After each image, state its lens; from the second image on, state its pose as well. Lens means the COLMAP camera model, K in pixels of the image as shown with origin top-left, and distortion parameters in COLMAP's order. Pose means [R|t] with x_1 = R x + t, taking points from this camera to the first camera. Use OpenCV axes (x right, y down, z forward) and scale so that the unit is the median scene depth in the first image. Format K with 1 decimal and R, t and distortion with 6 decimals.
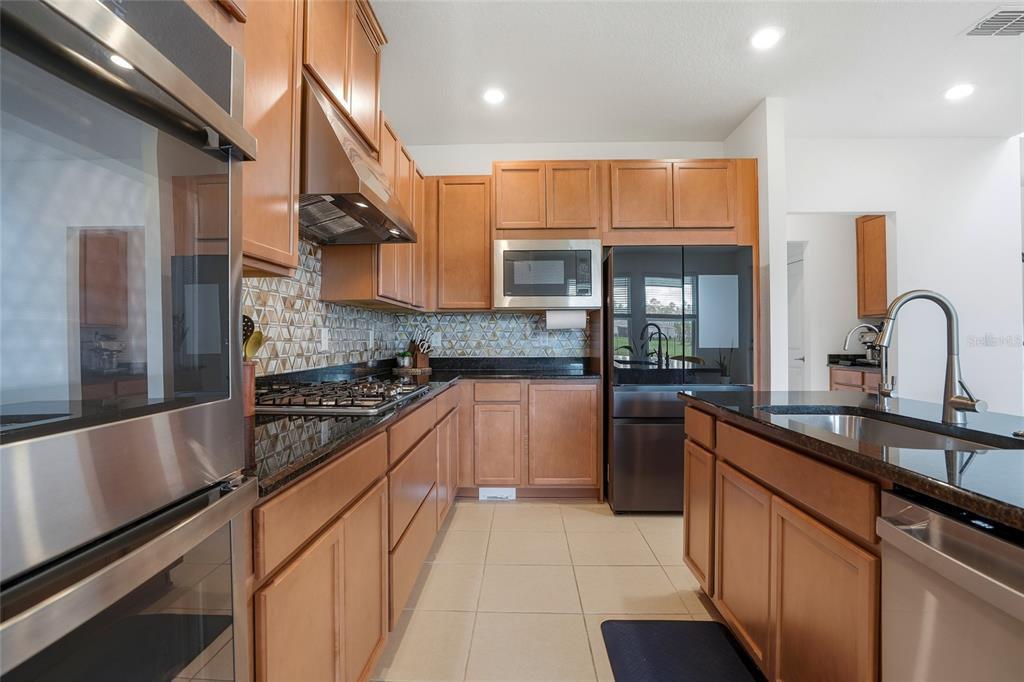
lens RADIAL K [[481.8, 0, 514.8], [0, 481.8, 338.3], [0, 0, 1]] dist [-0.025045, 0.003727]
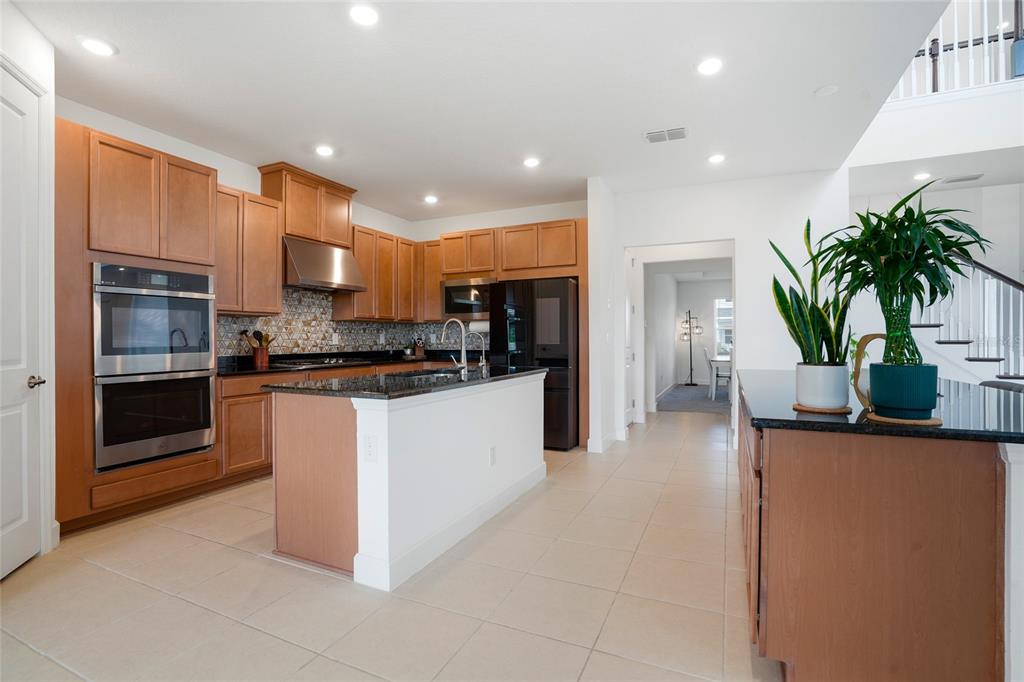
lens RADIAL K [[473.3, 0, 508.4], [0, 473.3, 340.1], [0, 0, 1]] dist [-0.001007, -0.000110]
pose [[0.917724, 0.002637, -0.397210, 0.895867], [0.000717, 0.999965, 0.008294, -0.007390], [0.397218, -0.007896, 0.917690, -0.474043]]
